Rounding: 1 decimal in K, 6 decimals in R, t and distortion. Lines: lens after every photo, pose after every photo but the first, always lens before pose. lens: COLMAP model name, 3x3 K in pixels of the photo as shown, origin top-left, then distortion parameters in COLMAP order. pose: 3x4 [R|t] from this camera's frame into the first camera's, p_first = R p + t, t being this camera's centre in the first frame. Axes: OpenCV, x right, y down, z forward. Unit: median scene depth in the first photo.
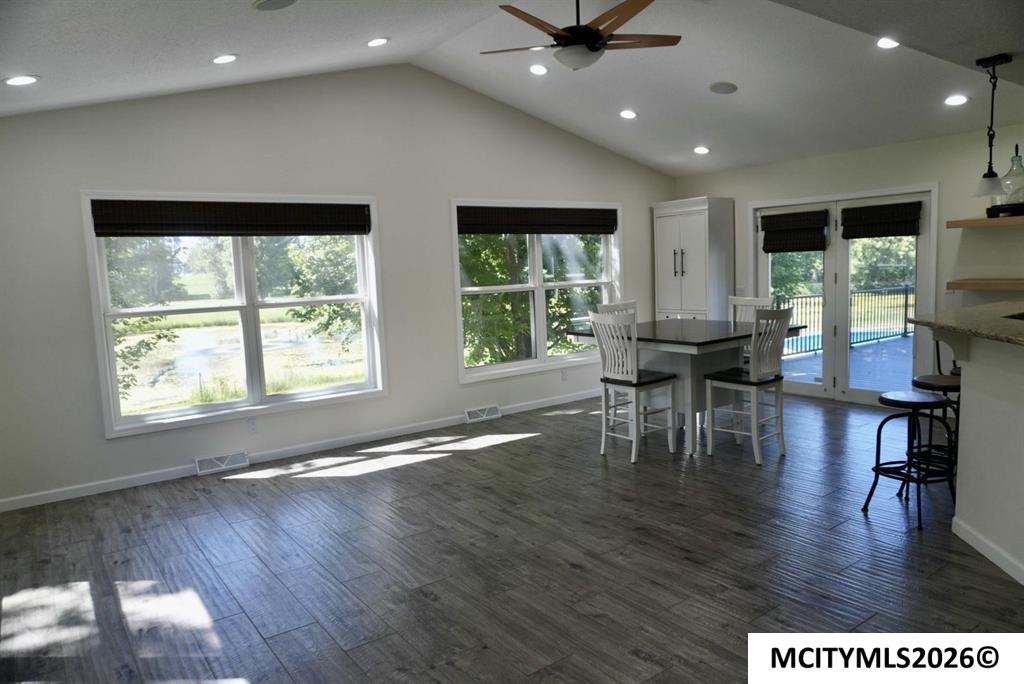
lens RADIAL K [[688.1, 0, 518.0], [0, 688.1, 339.6], [0, 0, 1]] dist [-0.034191, 0.016512]
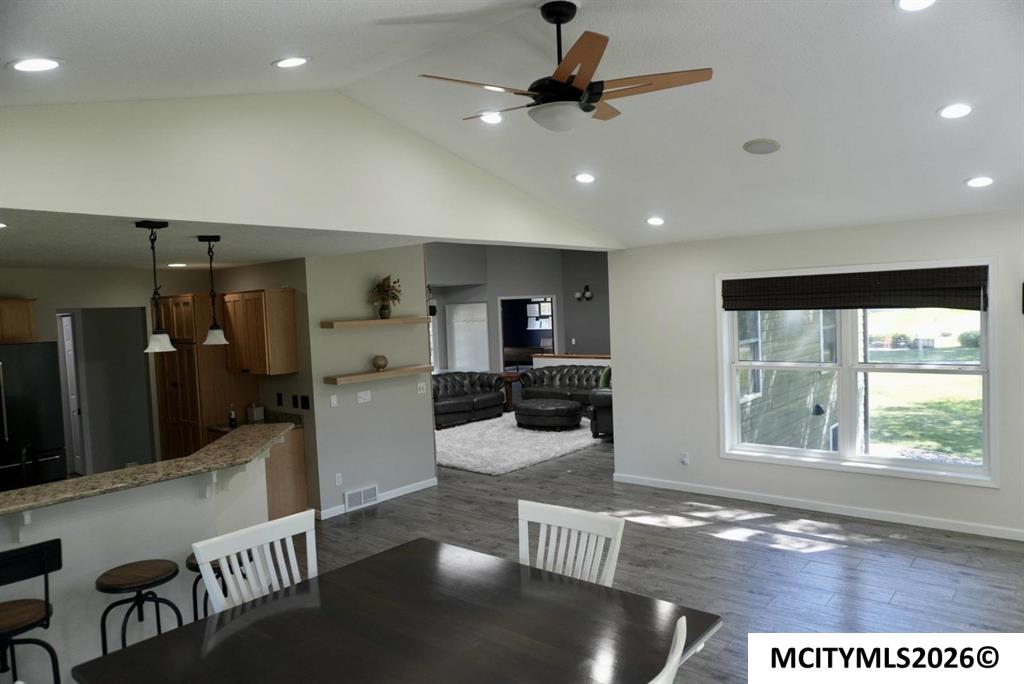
lens RADIAL K [[688.1, 0, 512.0], [0, 688.1, 340.8], [0, 0, 1]] dist [-0.034191, 0.016512]
pose [[-0.970220, 0.094054, -0.223218, 0.317423], [0.058749, 0.985392, 0.159847, -0.280261], [0.234992, 0.141973, -0.961573, 1.634285]]
